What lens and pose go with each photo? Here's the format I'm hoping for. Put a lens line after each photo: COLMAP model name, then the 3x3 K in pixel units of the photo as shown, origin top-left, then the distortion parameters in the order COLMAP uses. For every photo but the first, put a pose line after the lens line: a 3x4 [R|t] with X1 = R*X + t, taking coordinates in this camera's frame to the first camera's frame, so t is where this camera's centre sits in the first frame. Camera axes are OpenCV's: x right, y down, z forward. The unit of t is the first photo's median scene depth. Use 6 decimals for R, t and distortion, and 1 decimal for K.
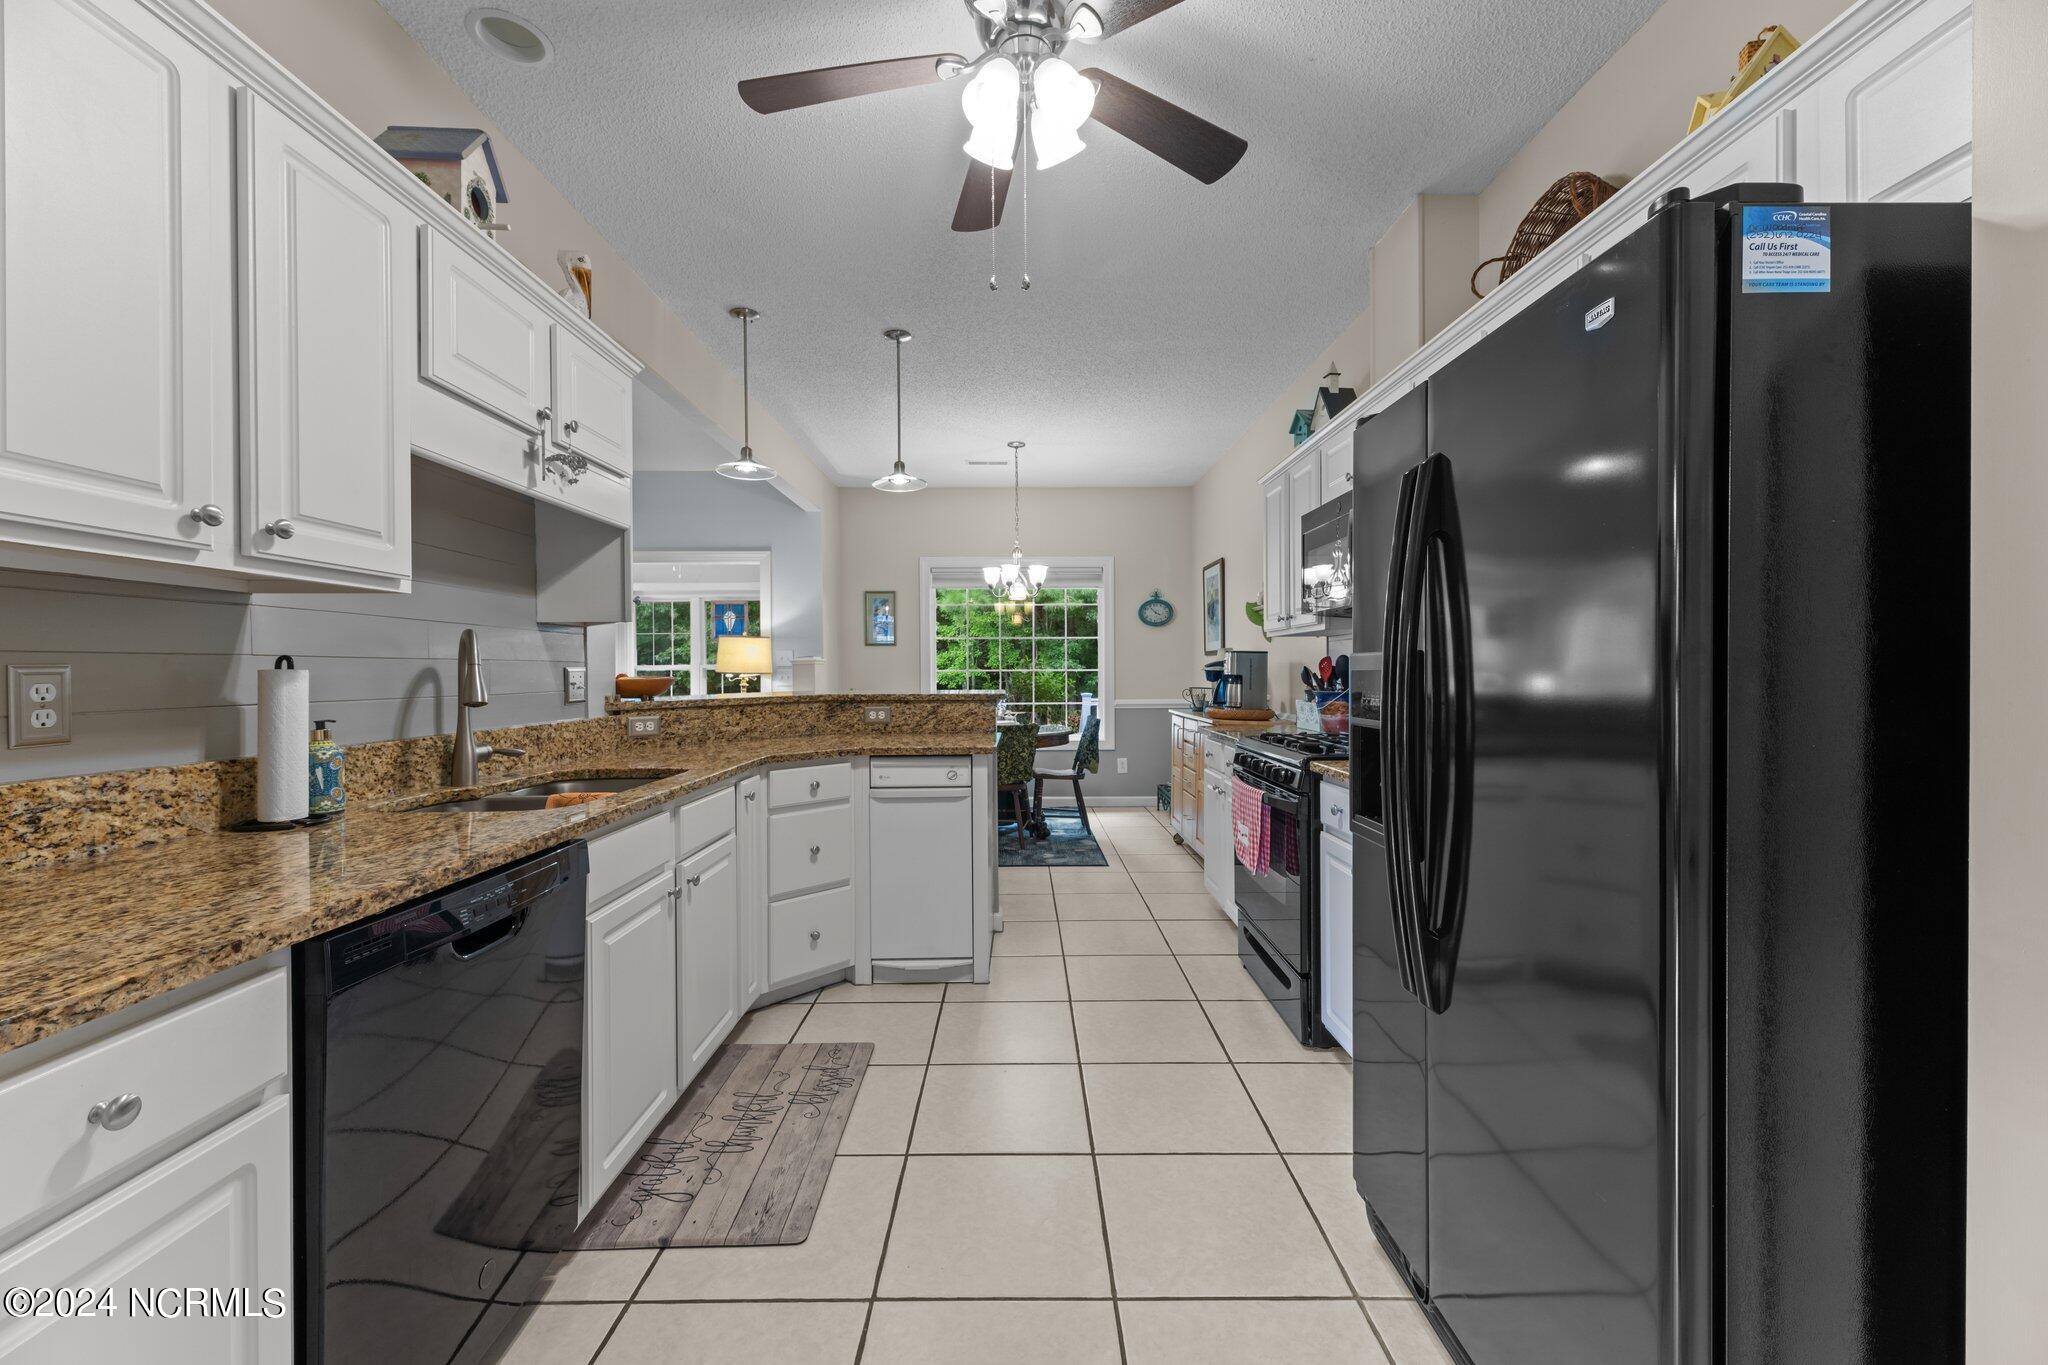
lens RADIAL K [[817.7, 0, 1021.5], [0, 817.7, 669.1], [0, 0, 1]] dist [0.017141, 0.000138]
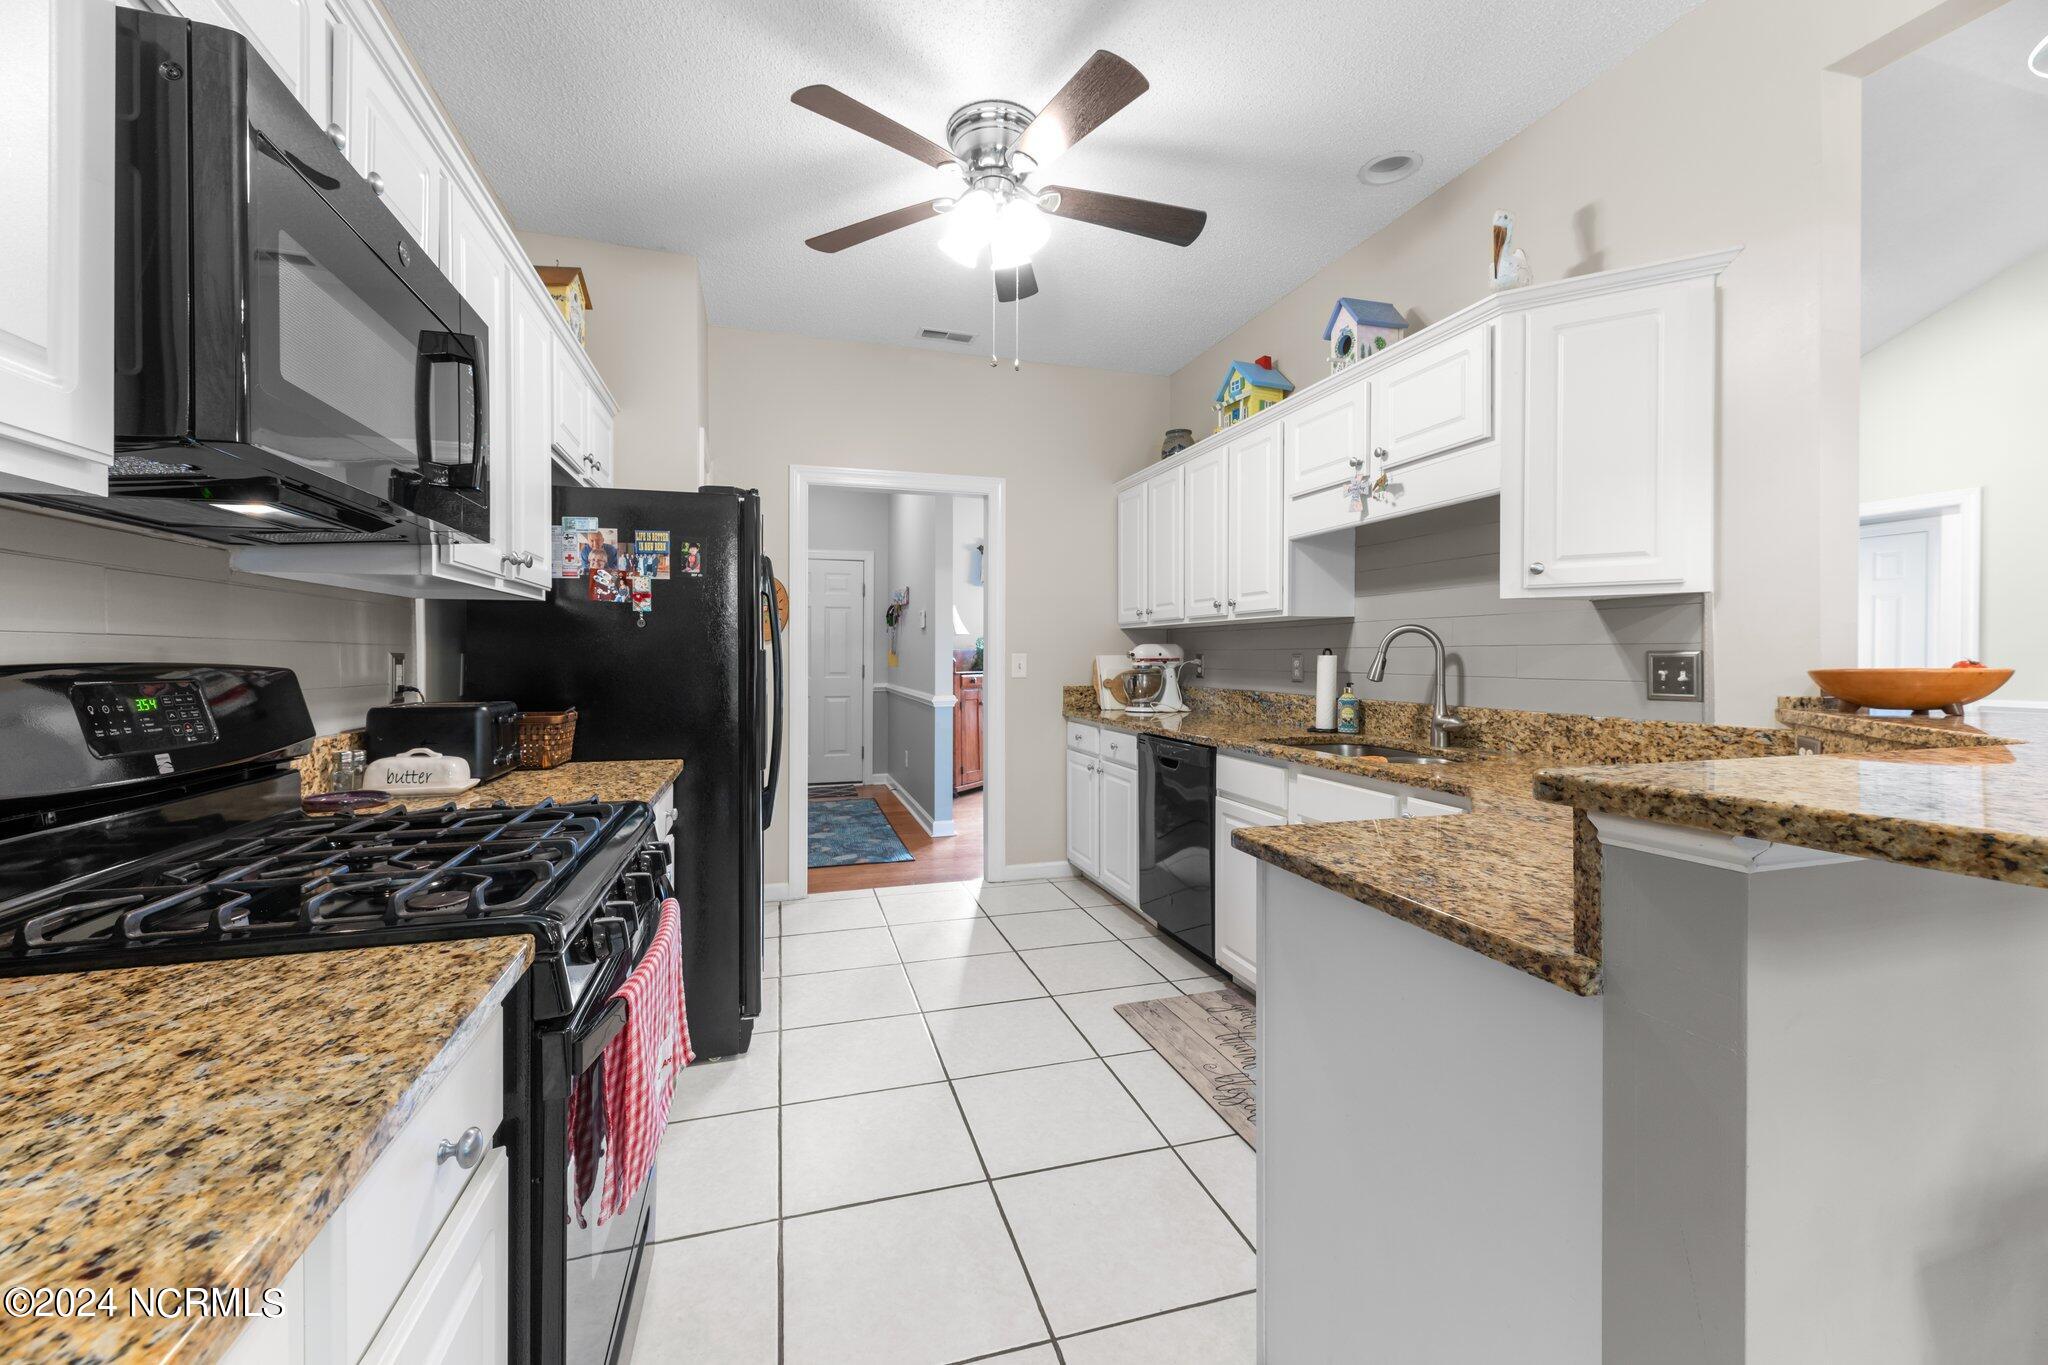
lens RADIAL K [[817.7, 0, 1021.5], [0, 817.7, 669.1], [0, 0, 1]] dist [0.017141, 0.000138]
pose [[-0.960027, 0.005054, -0.279862, 0.269749], [0.001310, 0.999907, 0.013563, 0.004448], [0.279904, 0.012654, -0.959944, 1.872637]]
